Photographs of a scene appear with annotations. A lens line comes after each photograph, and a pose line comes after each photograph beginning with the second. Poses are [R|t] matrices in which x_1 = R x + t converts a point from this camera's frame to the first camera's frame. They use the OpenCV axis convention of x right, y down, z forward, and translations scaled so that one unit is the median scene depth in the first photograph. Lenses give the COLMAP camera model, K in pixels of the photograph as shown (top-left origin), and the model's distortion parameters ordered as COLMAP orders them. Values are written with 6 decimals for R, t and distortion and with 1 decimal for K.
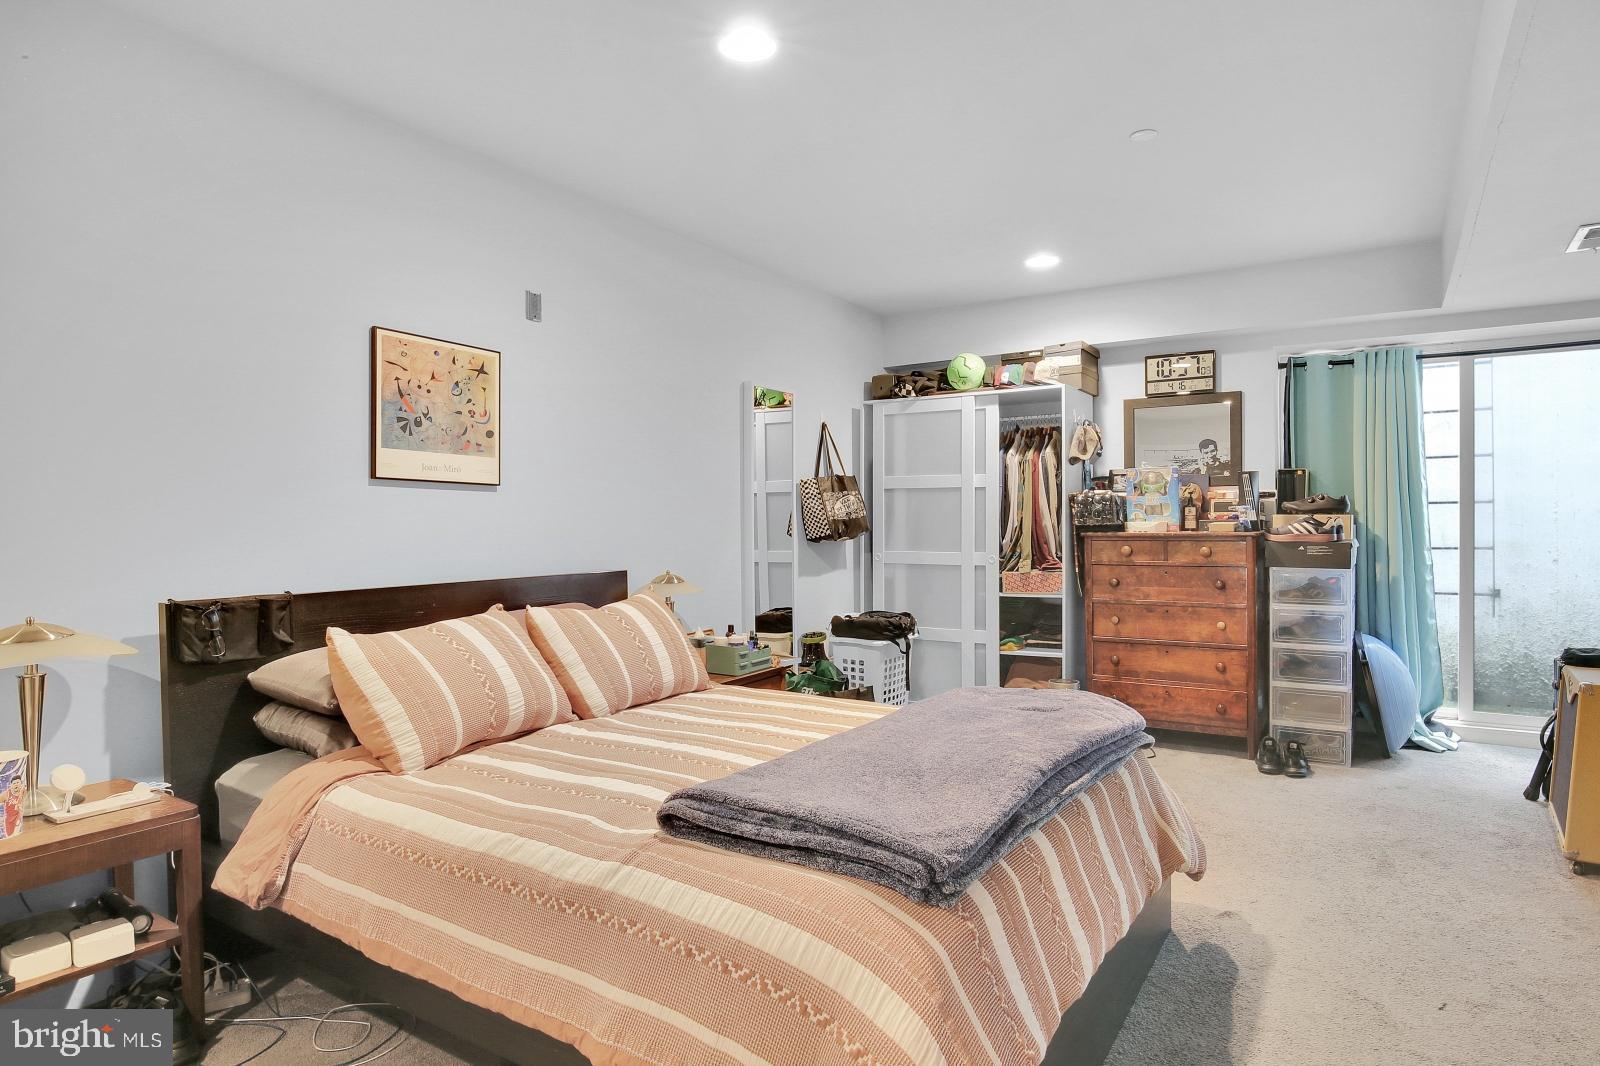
lens RADIAL K [[906.0, 0, 809.8], [0, 906.0, 533.2], [0, 0, 1]] dist [-0.019851, 0.000242]
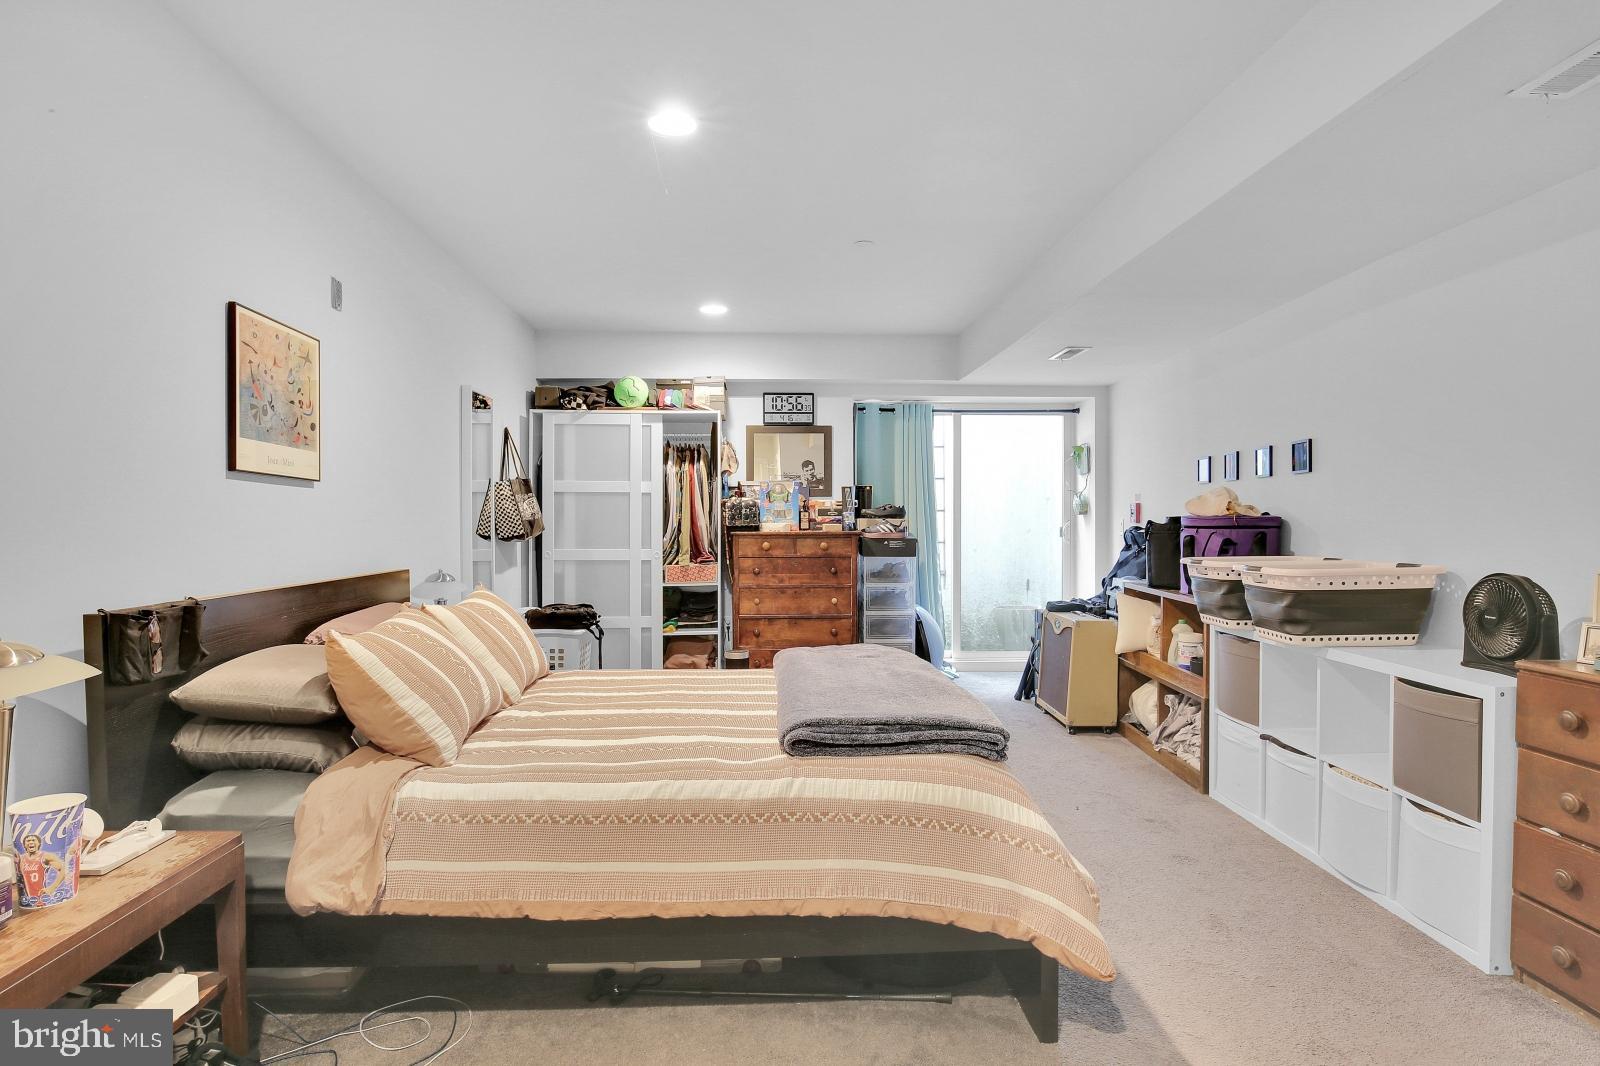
lens RADIAL K [[866.5, 0, 790.1], [0, 866.5, 538.0], [0, 0, 1]] dist [-0.027351, 0.005651]
pose [[0.816818, -0.005014, 0.576874, -0.441611], [0.002669, 0.999984, 0.004913, 0.002950], [-0.576889, -0.002473, 0.816818, -0.017900]]
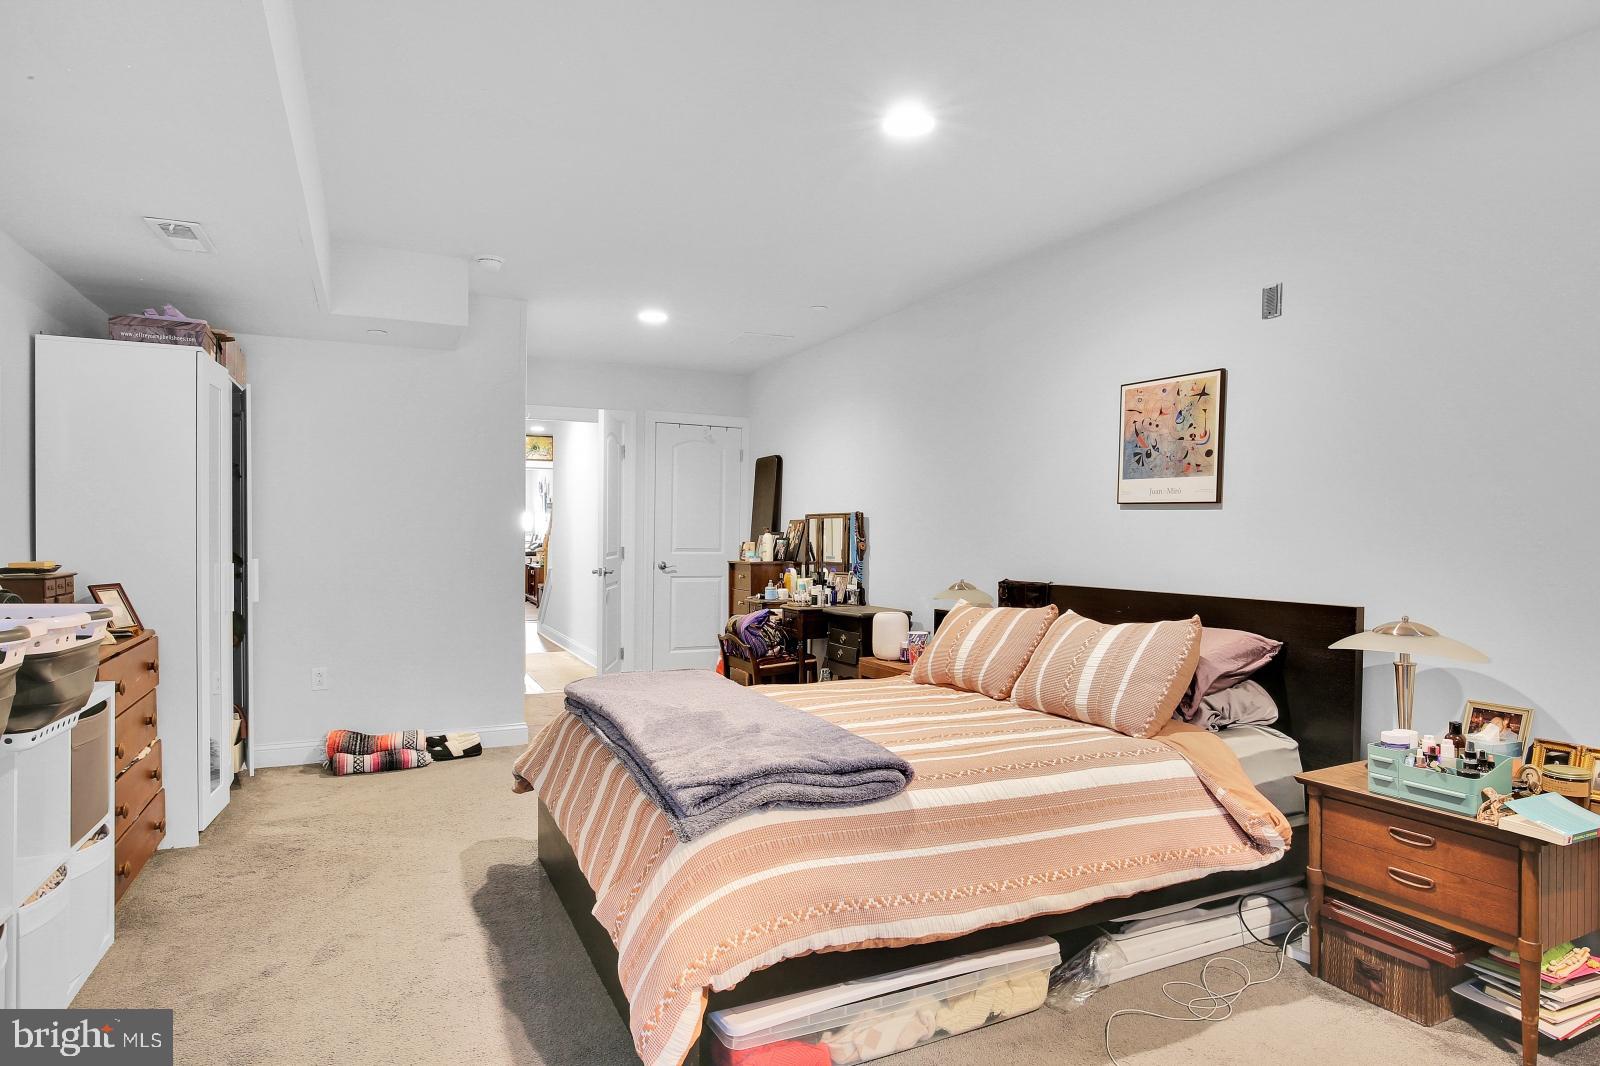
lens RADIAL K [[866.5, 0, 800.4], [0, 866.5, 539.8], [0, 0, 1]] dist [-0.027351, 0.005651]
pose [[-0.516560, -0.000064, -0.856251, 0.679906], [-0.024898, 0.999578, 0.014946, -0.014179], [0.855889, 0.029040, -0.516343, 1.053661]]
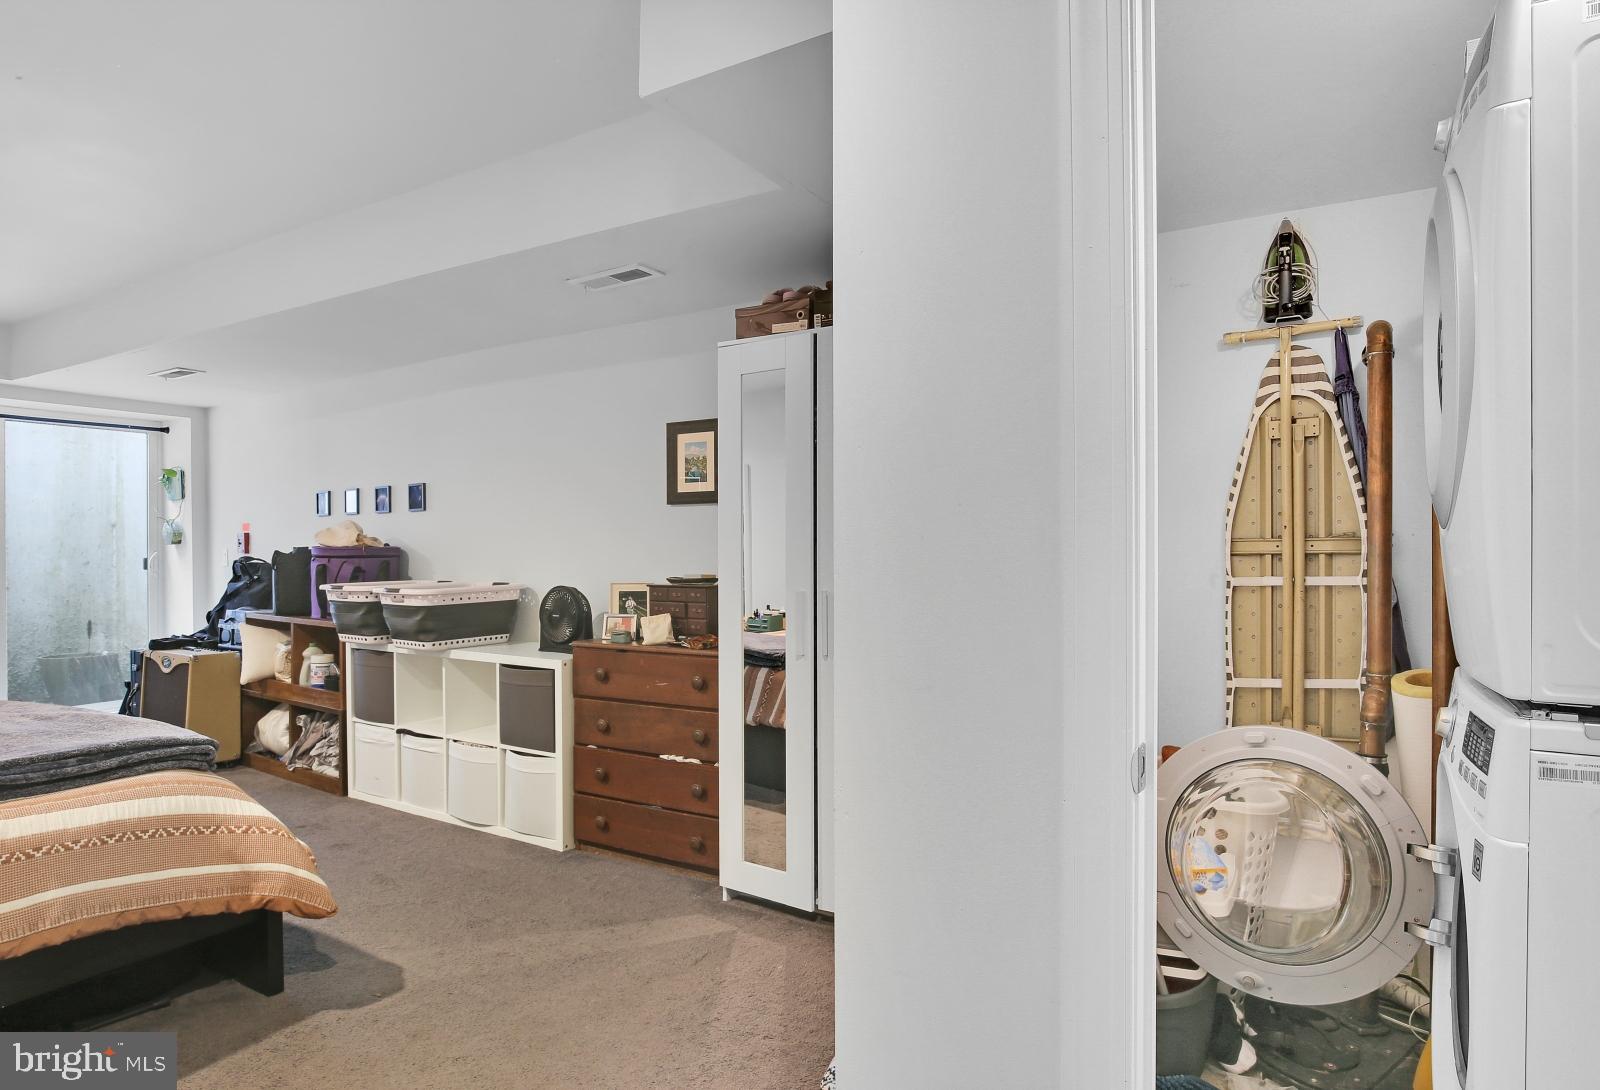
lens RADIAL K [[931.1, 0, 800.3], [0, 931.1, 553.0], [0, 0, 1]] dist [-0.003081, -0.000828]
pose [[-0.021705, 0.002546, 0.999761, -0.717450], [0.015798, 0.999873, -0.002204, 0.003977], [-0.999640, 0.015747, -0.021743, -0.053685]]
